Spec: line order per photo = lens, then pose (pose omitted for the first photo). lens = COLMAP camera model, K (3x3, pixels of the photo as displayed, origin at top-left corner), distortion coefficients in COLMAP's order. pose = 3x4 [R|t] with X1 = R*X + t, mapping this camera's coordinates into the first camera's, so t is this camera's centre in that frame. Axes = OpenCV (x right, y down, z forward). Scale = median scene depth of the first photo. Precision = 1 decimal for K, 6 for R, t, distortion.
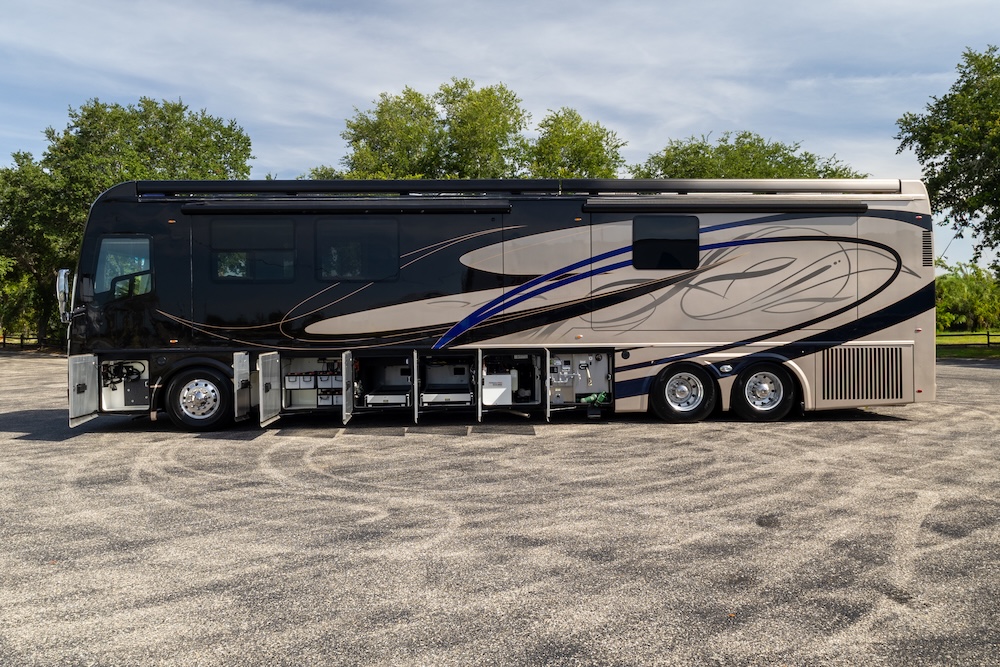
lens RADIAL K [[804.1, 0, 501.4], [0, 804.1, 336.3], [0, 0, 1]] dist [0.006652, 0.003506]
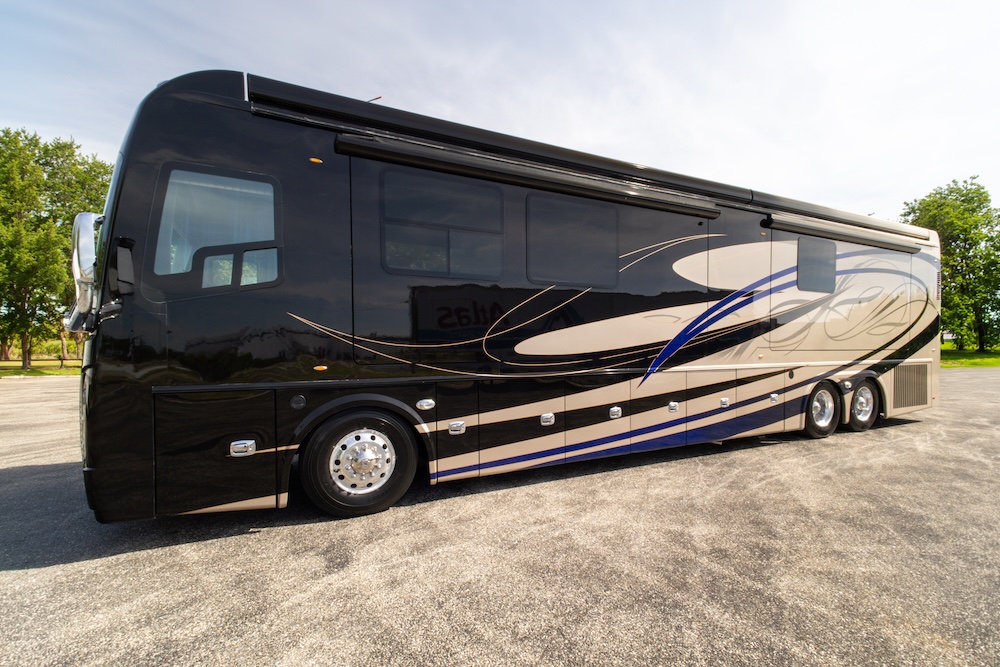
lens RADIAL K [[456.2, 0, 499.6], [0, 456.2, 360.6], [0, 0, 1]] dist [0.014751, 0.000042]
pose [[0.911865, -0.008803, 0.410395, -0.413336], [0.004994, 0.999934, 0.010353, -0.001994], [-0.410459, -0.007391, 0.911849, 0.626590]]
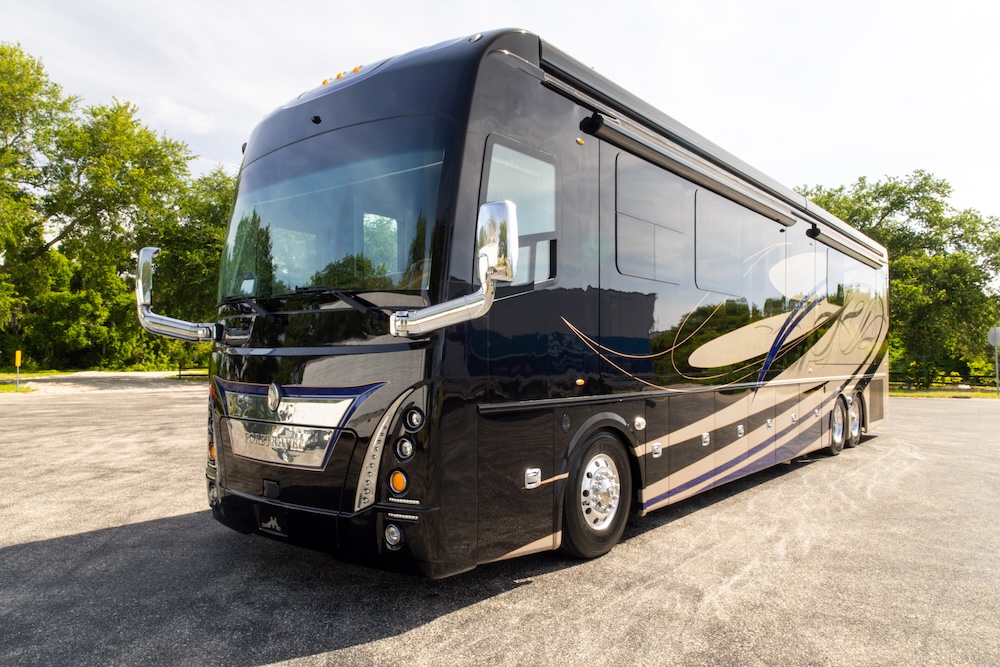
lens RADIAL K [[704.3, 0, 501.6], [0, 704.3, 360.6], [0, 0, 1]] dist [0.005047, 0.000910]
pose [[0.661056, 0.007728, 0.750297, -0.745181], [0.004912, 0.999881, -0.014626, -0.000827], [-0.750321, 0.013354, 0.660939, 0.728943]]
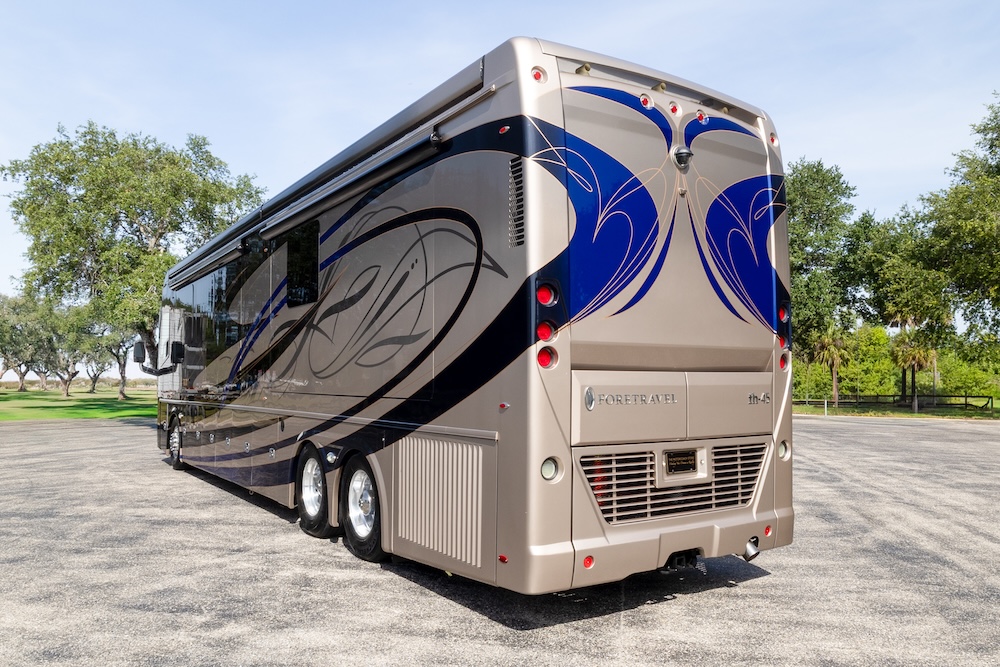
lens RADIAL K [[765.3, 0, 532.1], [0, 765.3, 347.4], [0, 0, 1]] dist [0.008602, 0.001672]
pose [[0.531102, -0.028654, -0.846823, 0.864645], [-0.011271, 0.999101, -0.040876, -0.021888], [0.847233, 0.031254, 0.530301, 0.820926]]
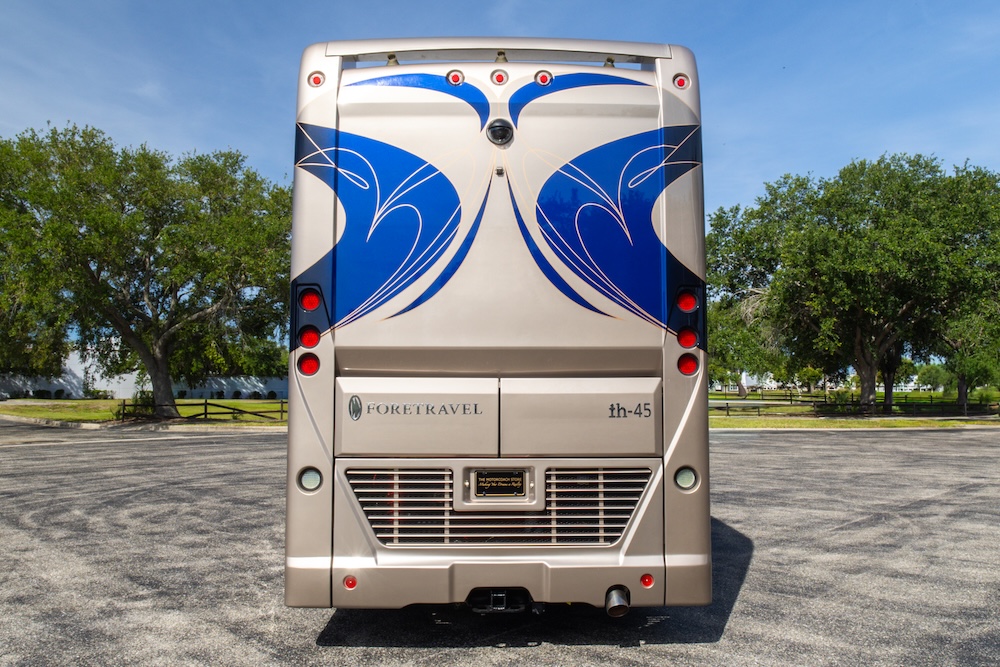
lens RADIAL K [[819.5, 0, 495.0], [0, 819.5, 332.7], [0, 0, 1]] dist [0.008034, -0.002347]
pose [[-0.023314, -0.068389, -0.997386, 0.941605], [-0.008345, 0.997636, -0.068211, -0.021548], [0.999693, 0.006733, -0.023829, 1.126834]]
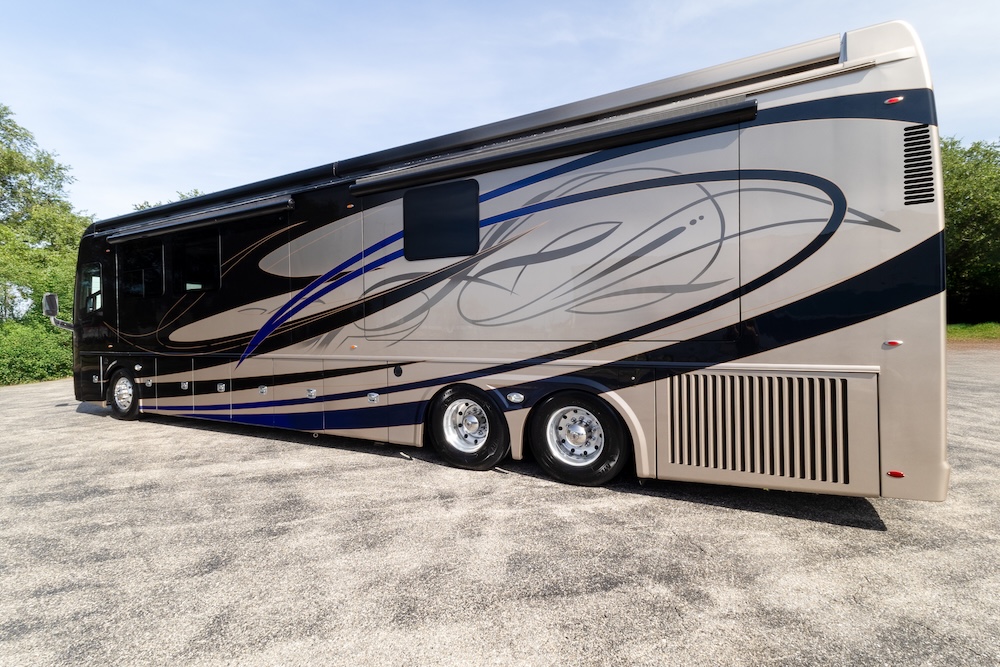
lens RADIAL K [[456.9, 0, 497.7], [0, 456.9, 331.1], [0, 0, 1]] dist [0.016688, 0.000070]
pose [[0.864166, -0.002152, -0.503203, 0.462289], [0.001479, 0.999997, -0.001738, -0.014943], [0.503205, 0.000757, 0.864167, 0.663998]]
